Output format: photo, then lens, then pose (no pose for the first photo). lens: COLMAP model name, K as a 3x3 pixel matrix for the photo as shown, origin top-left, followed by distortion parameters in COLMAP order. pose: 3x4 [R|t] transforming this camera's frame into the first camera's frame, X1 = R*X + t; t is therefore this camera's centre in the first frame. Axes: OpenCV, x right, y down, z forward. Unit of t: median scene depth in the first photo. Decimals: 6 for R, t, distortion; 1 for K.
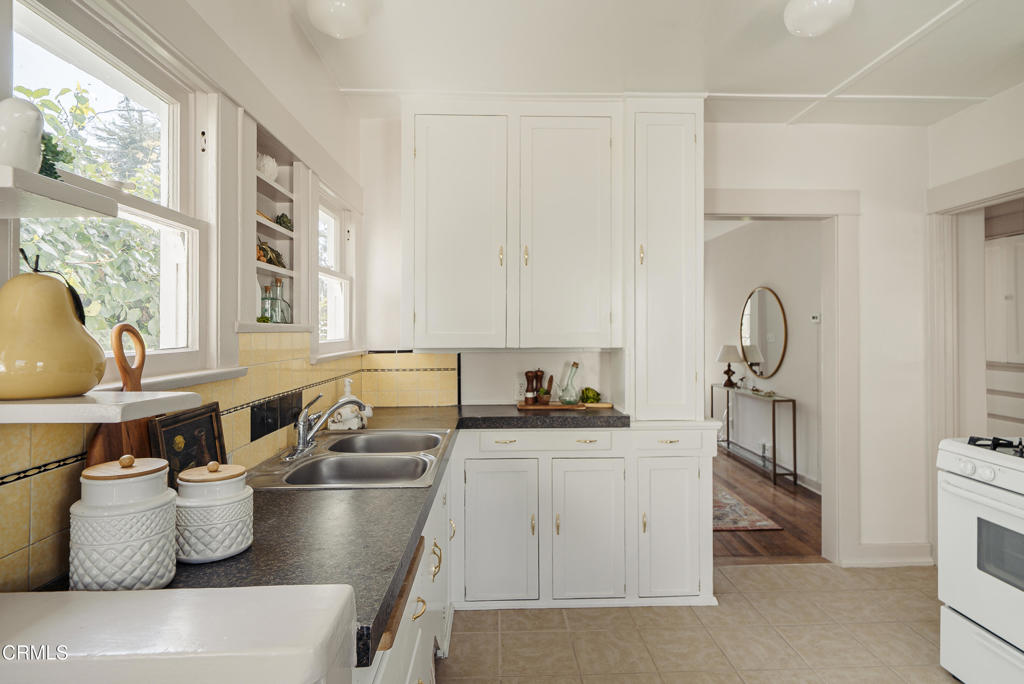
lens RADIAL K [[538.3, 0, 517.9], [0, 538.3, 325.8], [0, 0, 1]] dist [-0.002619, 0.000952]
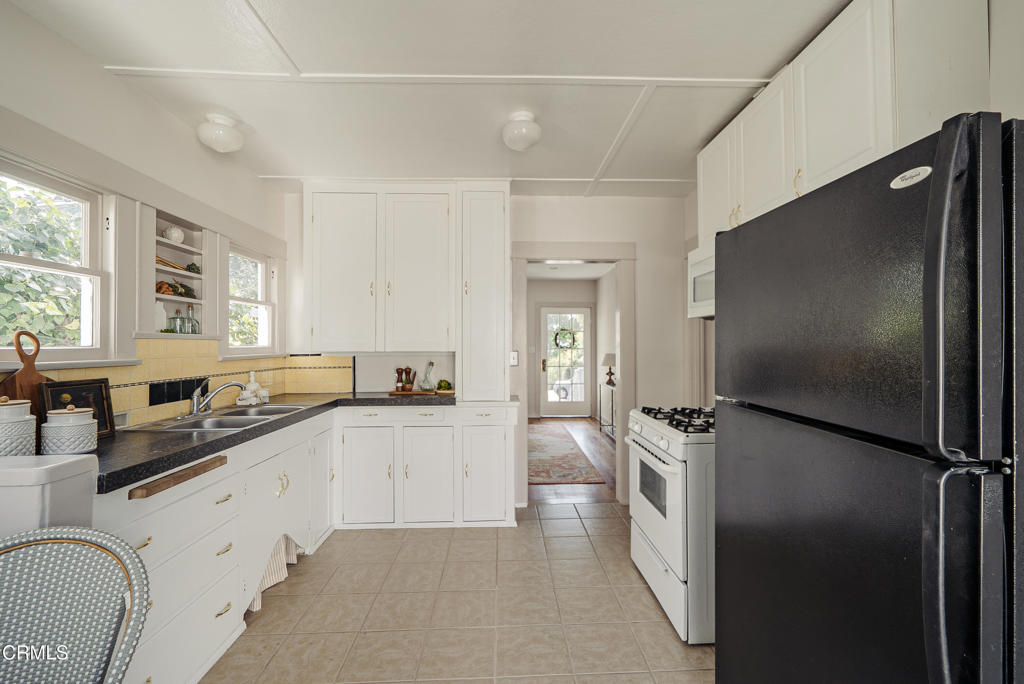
lens RADIAL K [[438.9, 0, 520.6], [0, 438.9, 339.2], [0, 0, 1]] dist [-0.000482, 0.000478]
pose [[0.999996, -0.002273, 0.001618, 0.345706], [0.002282, 0.999984, -0.005125, 0.013262], [-0.001606, 0.005129, 0.999986, -0.181662]]
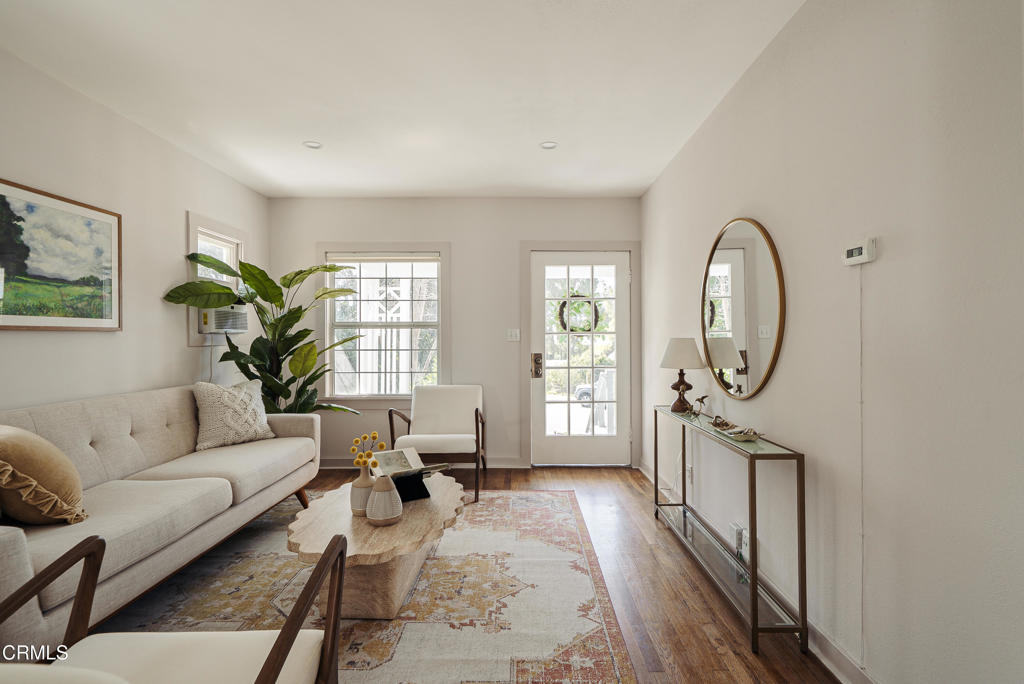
lens RADIAL K [[491.1, 0, 515.7], [0, 491.1, 339.1], [0, 0, 1]] dist [-0.010129, 0.000816]
pose [[0.998528, -0.006405, -0.053862, 0.510429], [0.006627, 0.999970, 0.003942, 0.071190], [0.053835, -0.004294, 0.998541, 0.992906]]
